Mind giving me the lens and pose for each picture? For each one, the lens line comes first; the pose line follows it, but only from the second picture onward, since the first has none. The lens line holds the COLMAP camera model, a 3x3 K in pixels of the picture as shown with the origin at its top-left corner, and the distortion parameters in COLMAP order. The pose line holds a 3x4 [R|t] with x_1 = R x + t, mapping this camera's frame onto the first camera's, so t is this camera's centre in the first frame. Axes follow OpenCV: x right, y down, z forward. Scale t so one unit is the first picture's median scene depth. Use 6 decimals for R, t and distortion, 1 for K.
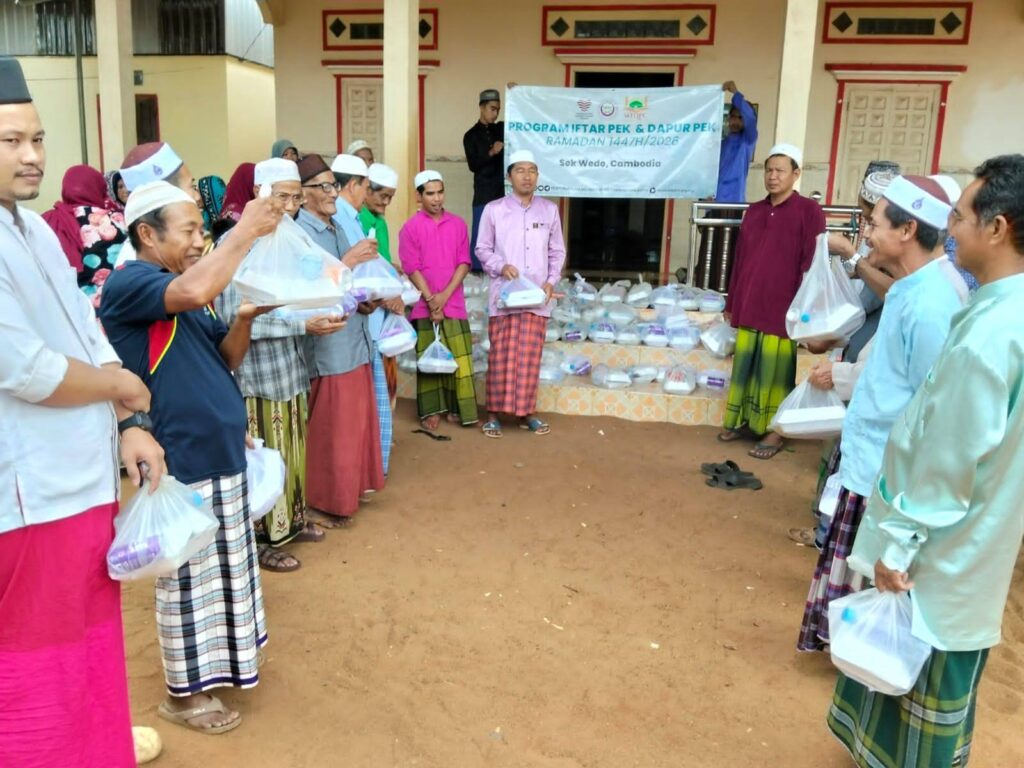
lens RADIAL K [[813.8, 0, 516.5], [0, 813.8, 386.2], [0, 0, 1]] dist [0.075895, -0.179483]
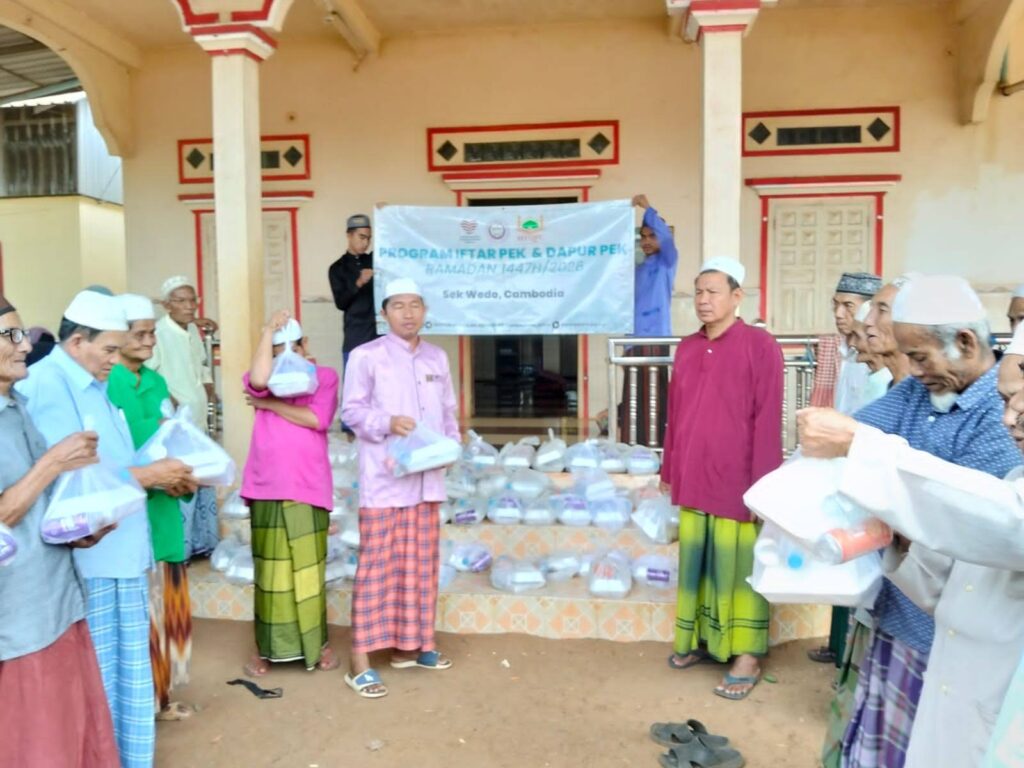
lens RADIAL K [[826.7, 0, 528.5], [0, 826.7, 388.8], [0, 0, 1]] dist [0.042812, -0.140515]
pose [[0.993571, -0.045186, 0.103801, 0.049736], [0.061475, 0.985279, -0.159517, -0.049686], [-0.095065, 0.164873, 0.981723, 0.214929]]
